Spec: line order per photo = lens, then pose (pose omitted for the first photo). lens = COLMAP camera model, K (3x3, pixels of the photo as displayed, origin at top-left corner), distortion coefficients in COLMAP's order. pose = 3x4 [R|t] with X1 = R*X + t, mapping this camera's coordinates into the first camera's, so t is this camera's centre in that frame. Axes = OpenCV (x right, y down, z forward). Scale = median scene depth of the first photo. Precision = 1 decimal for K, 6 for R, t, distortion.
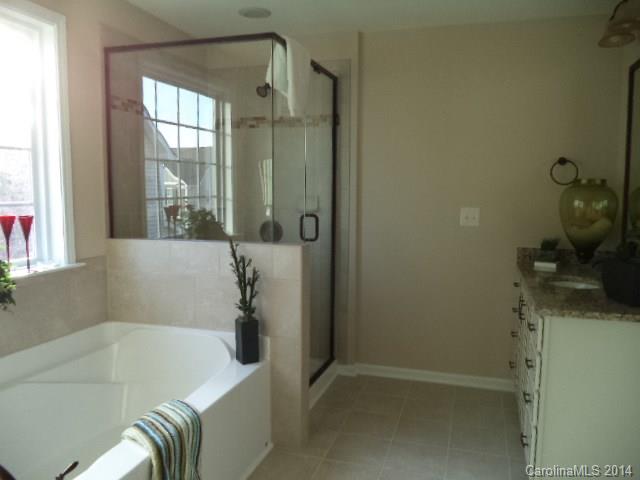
lens RADIAL K [[521.6, 0, 320.0], [0, 521.6, 241.4], [0, 0, 1]] dist [-0.015744, -0.006261]
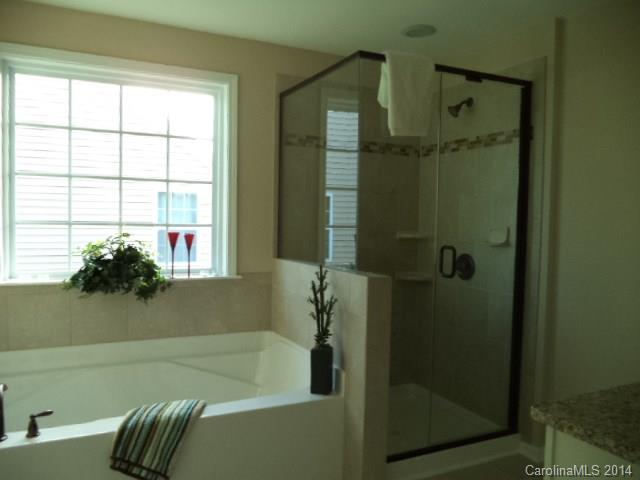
lens RADIAL K [[521.6, 0, 320.0], [0, 521.6, 236.8], [0, 0, 1]] dist [-0.015744, -0.006261]
pose [[0.691120, 0.034566, -0.721913, 0.493234], [-0.089097, 0.995312, -0.037640, -0.017304], [0.717227, 0.090334, 0.690959, 0.277678]]
